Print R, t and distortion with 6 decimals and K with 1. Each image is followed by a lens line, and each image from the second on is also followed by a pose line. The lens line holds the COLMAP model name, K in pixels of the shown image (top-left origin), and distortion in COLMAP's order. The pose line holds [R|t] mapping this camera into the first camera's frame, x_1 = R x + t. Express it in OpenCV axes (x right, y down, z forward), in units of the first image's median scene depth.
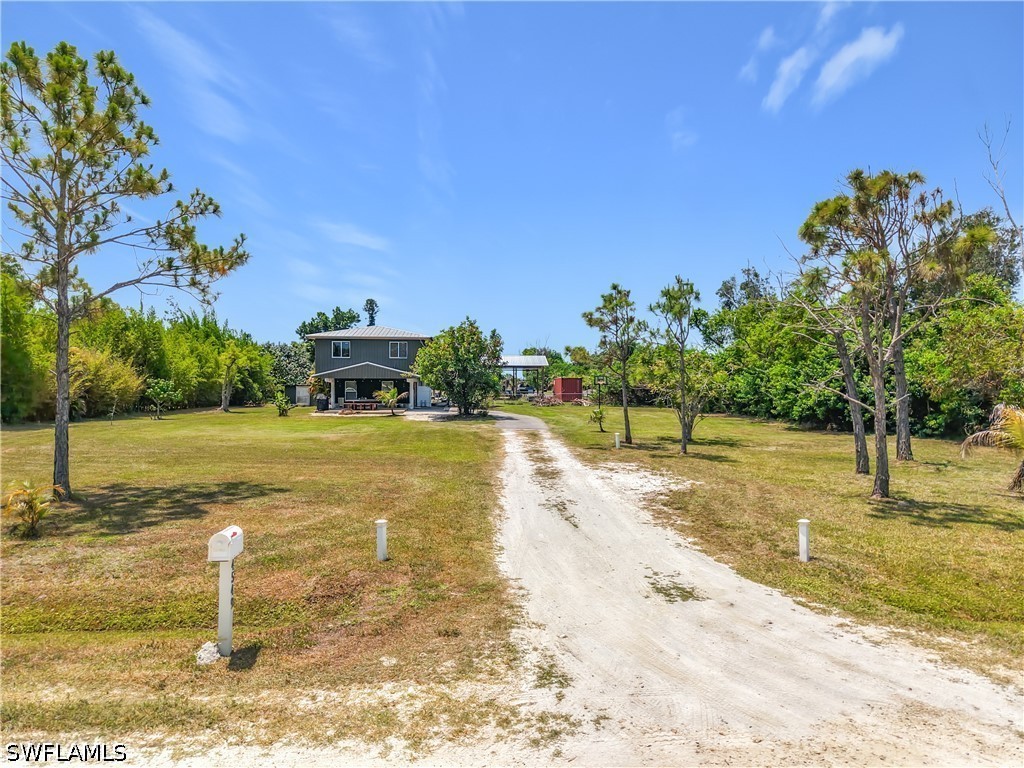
lens RADIAL K [[689.2, 0, 506.5], [0, 689.2, 380.6], [0, 0, 1]] dist [0.002852, -0.005602]
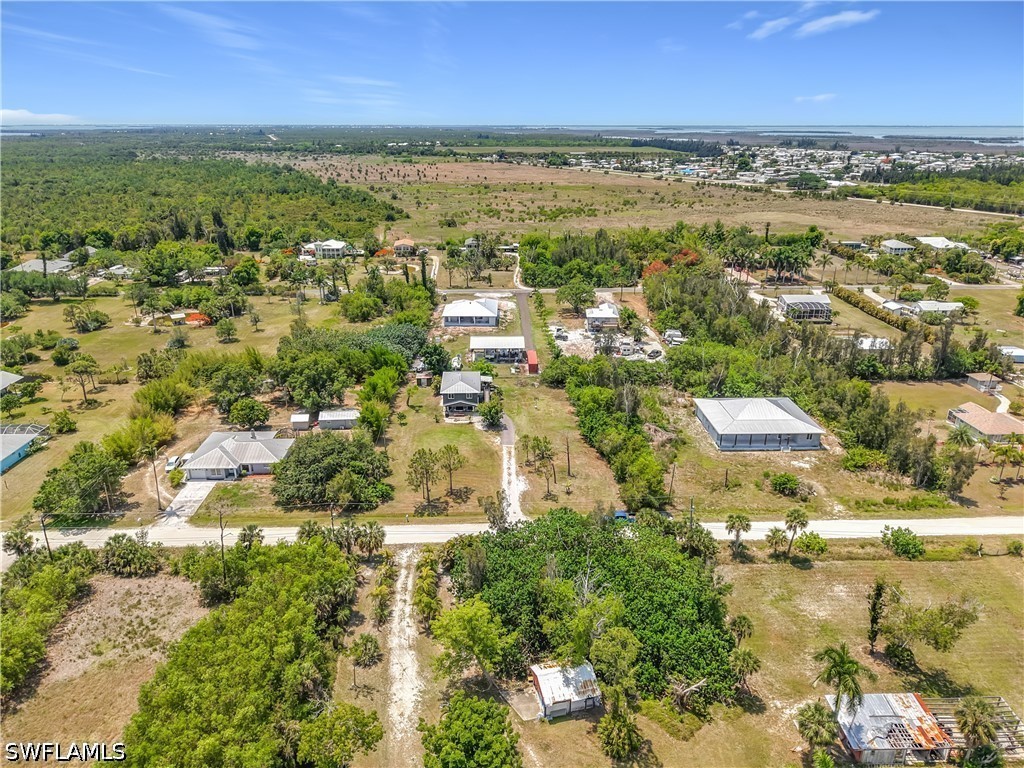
lens RADIAL K [[689.2, 0, 506.5], [0, 689.2, 380.6], [0, 0, 1]] dist [0.002852, -0.005602]
pose [[0.999909, 0.011045, -0.007783, 0.026332], [-0.008012, 0.948498, 0.316683, -0.796253], [0.010880, -0.316592, 0.948500, -1.406783]]
